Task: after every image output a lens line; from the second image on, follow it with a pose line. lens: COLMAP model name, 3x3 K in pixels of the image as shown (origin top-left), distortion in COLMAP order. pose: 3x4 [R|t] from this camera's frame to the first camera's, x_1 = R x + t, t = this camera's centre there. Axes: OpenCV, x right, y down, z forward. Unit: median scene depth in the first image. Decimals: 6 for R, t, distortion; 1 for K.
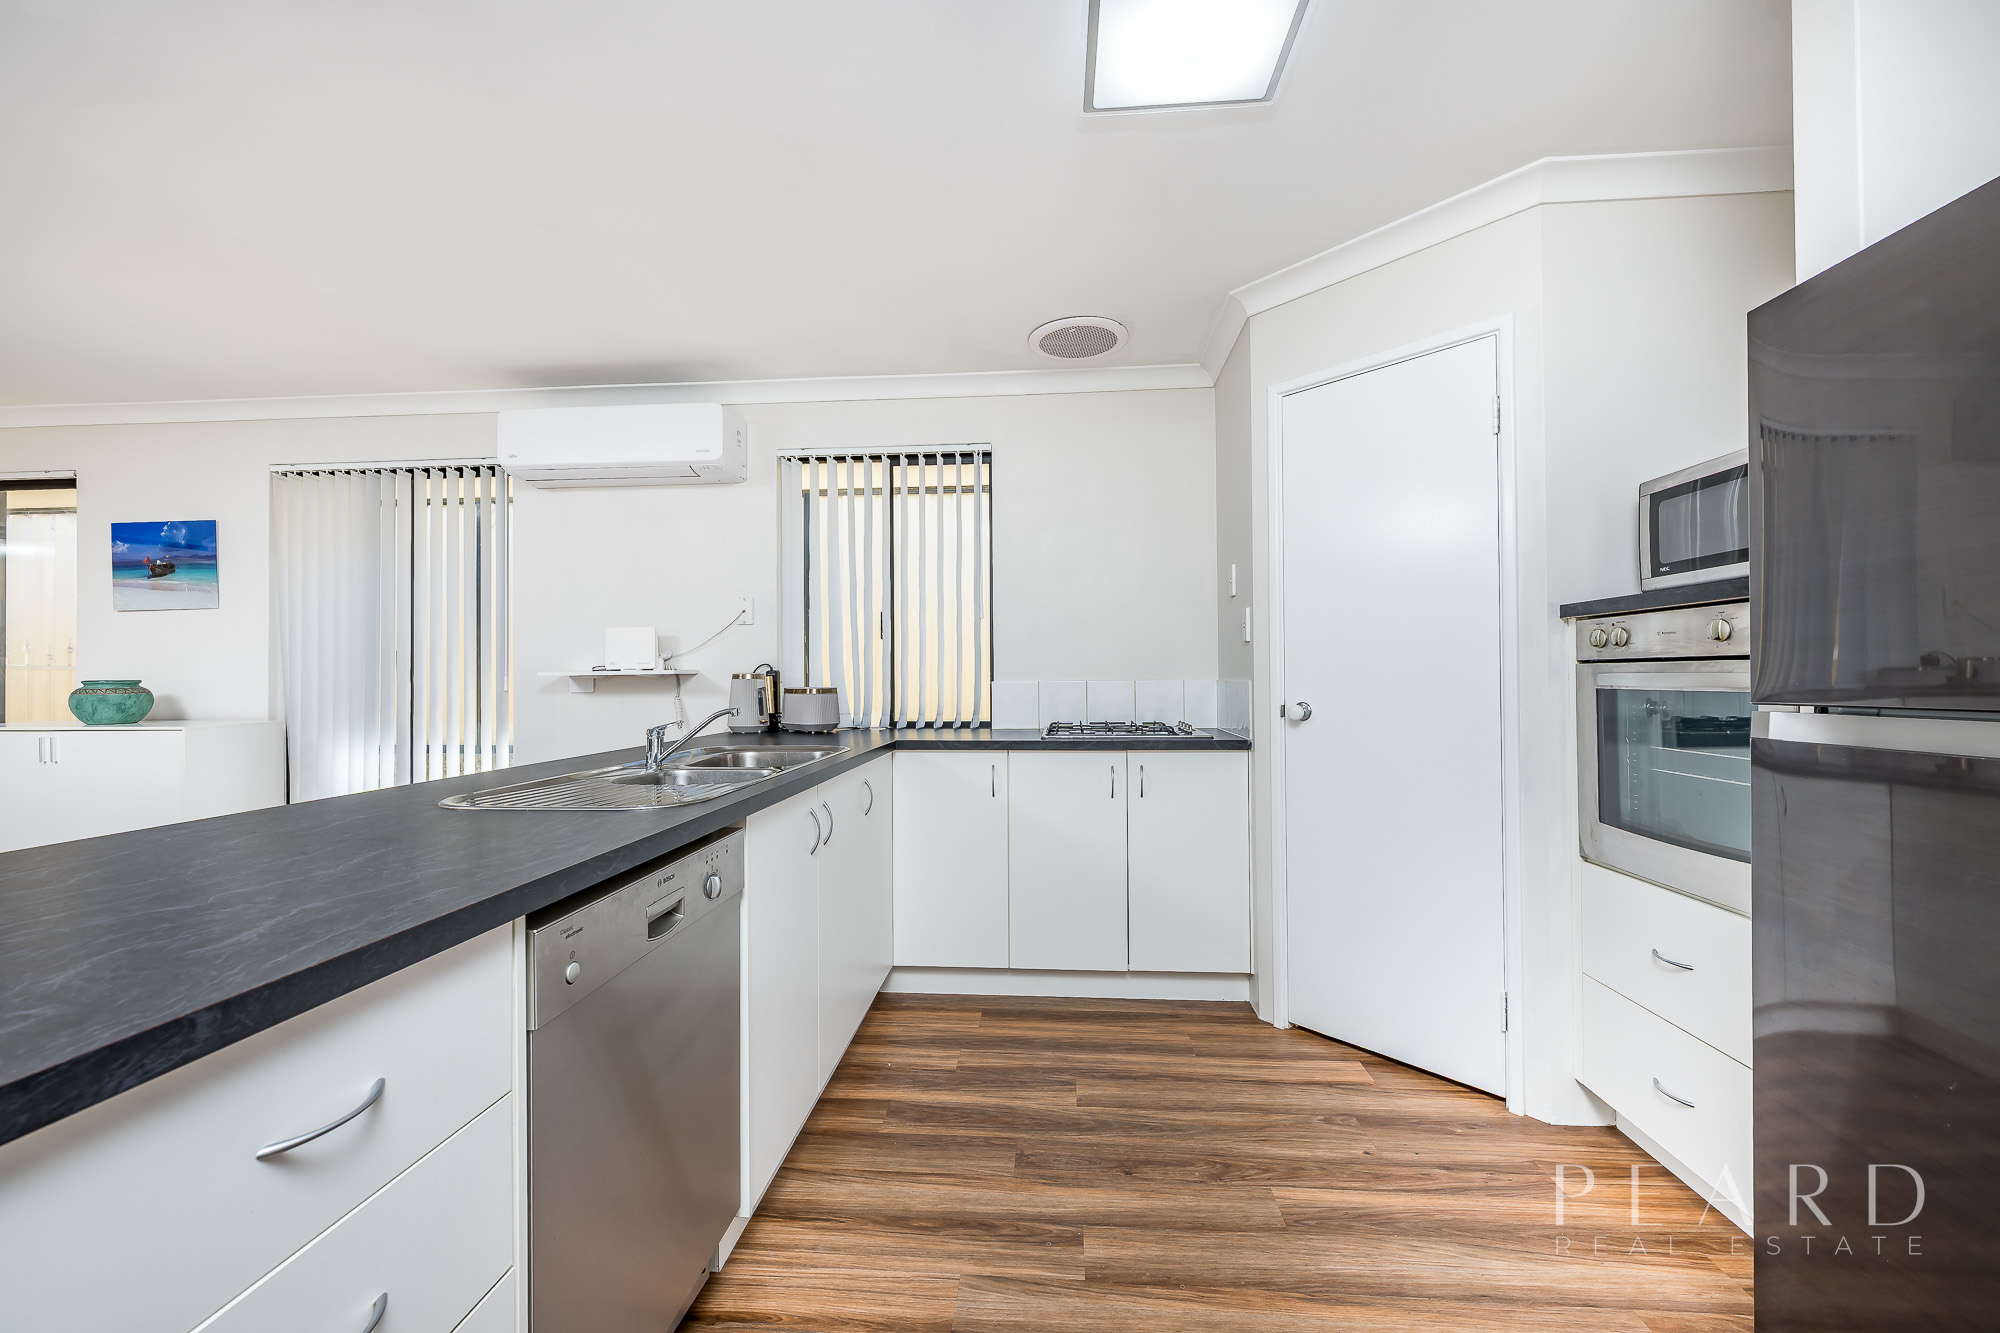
lens RADIAL K [[792.5, 0, 1001.6], [0, 792.5, 669.9], [0, 0, 1]] dist [-0.009114, 0.000031]
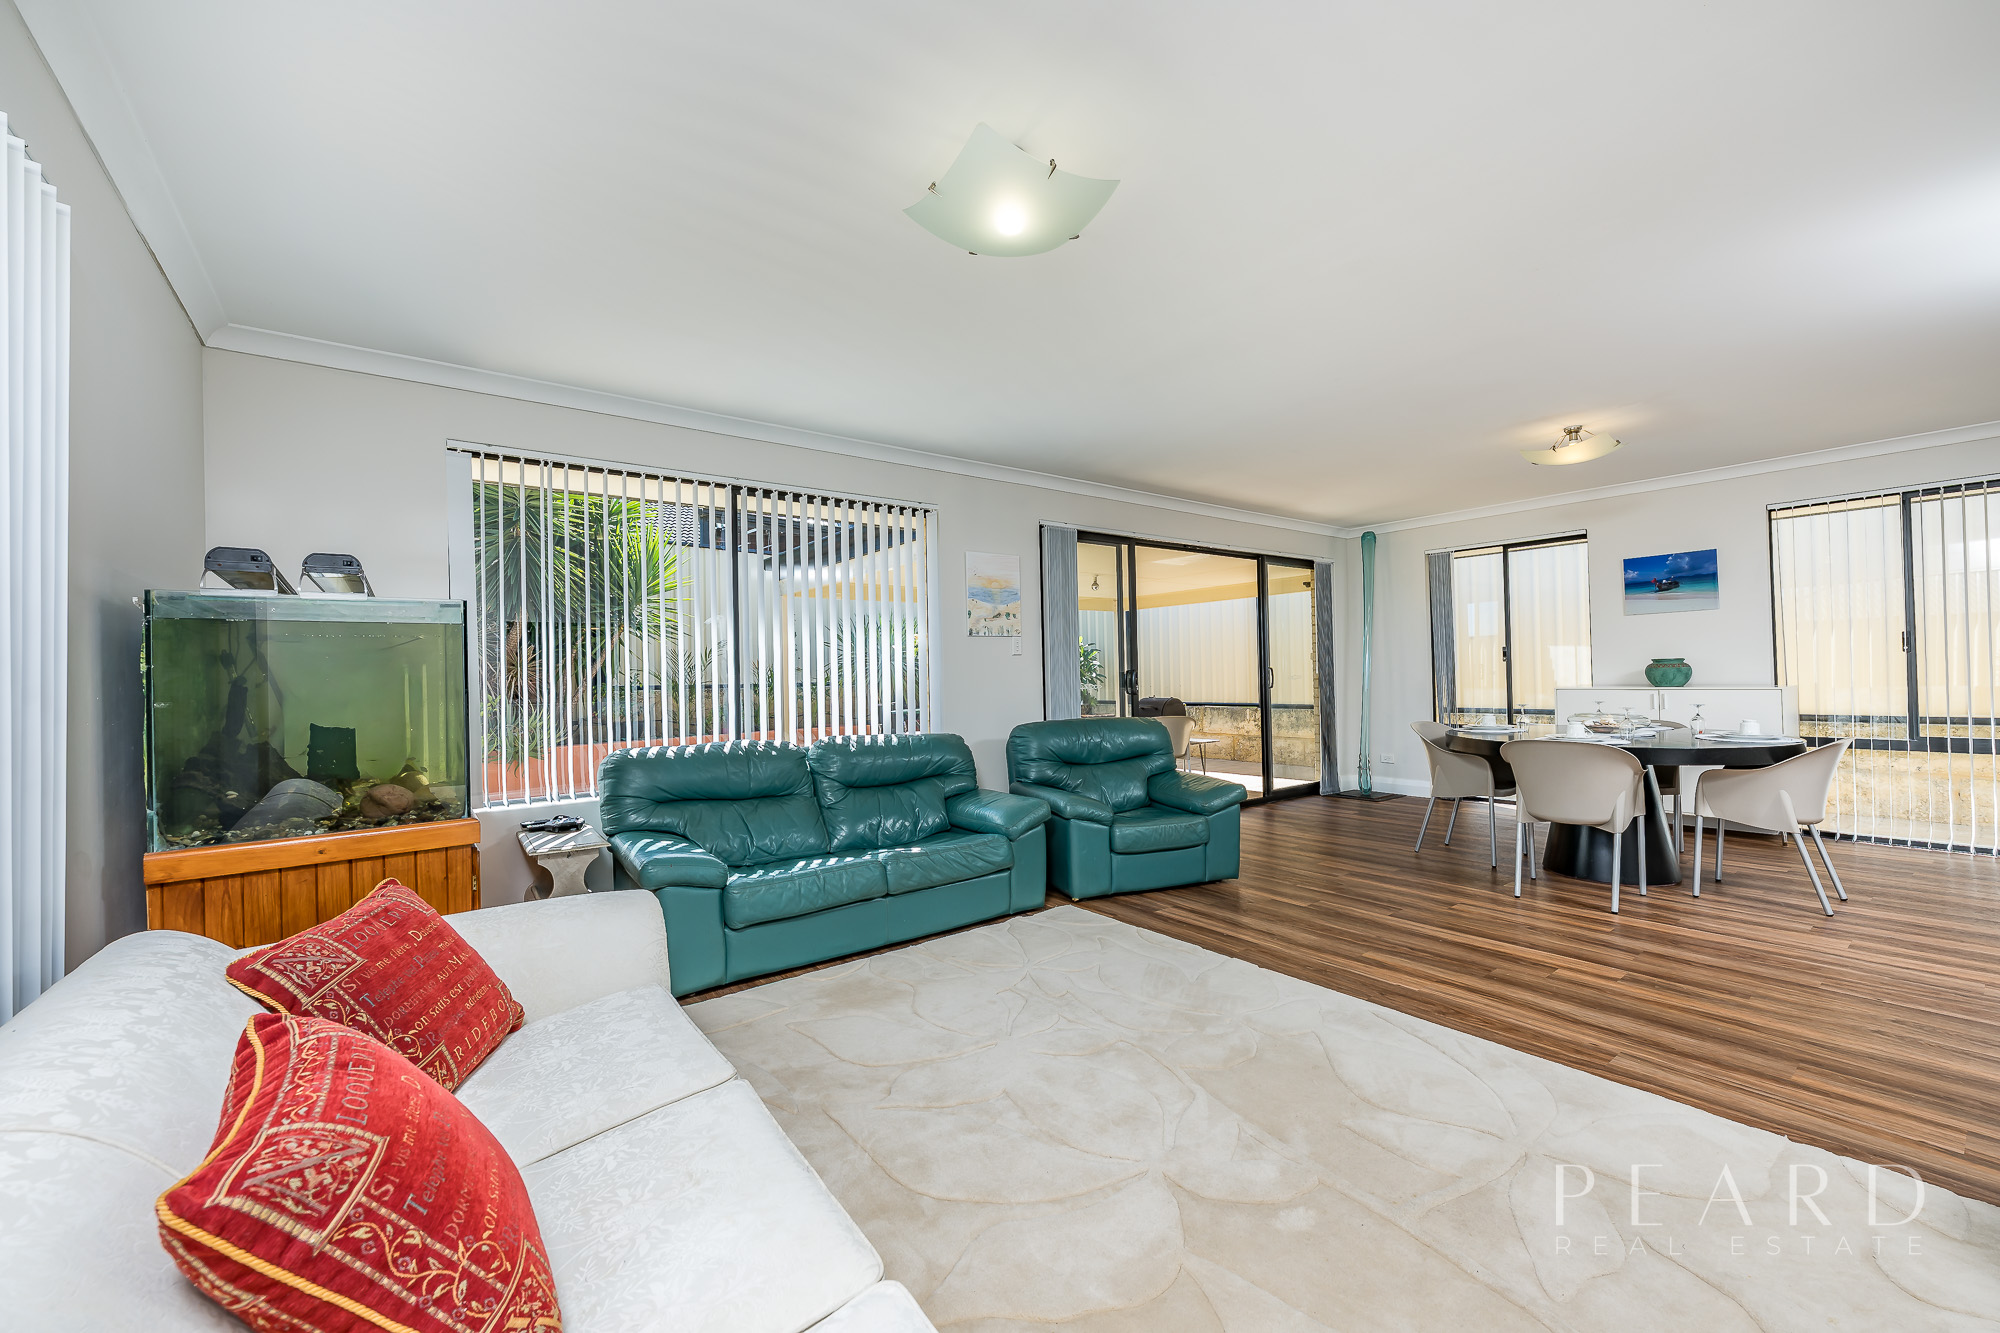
lens RADIAL K [[790.8, 0, 1000.0], [0, 790.8, 669.1], [0, 0, 1]] dist [-0.000779, 0.000026]
pose [[0.661363, -0.013508, -0.749944, -1.026544], [0.022479, 0.999746, 0.001816, 0.002236], [0.749729, -0.018059, 0.661499, -1.293369]]
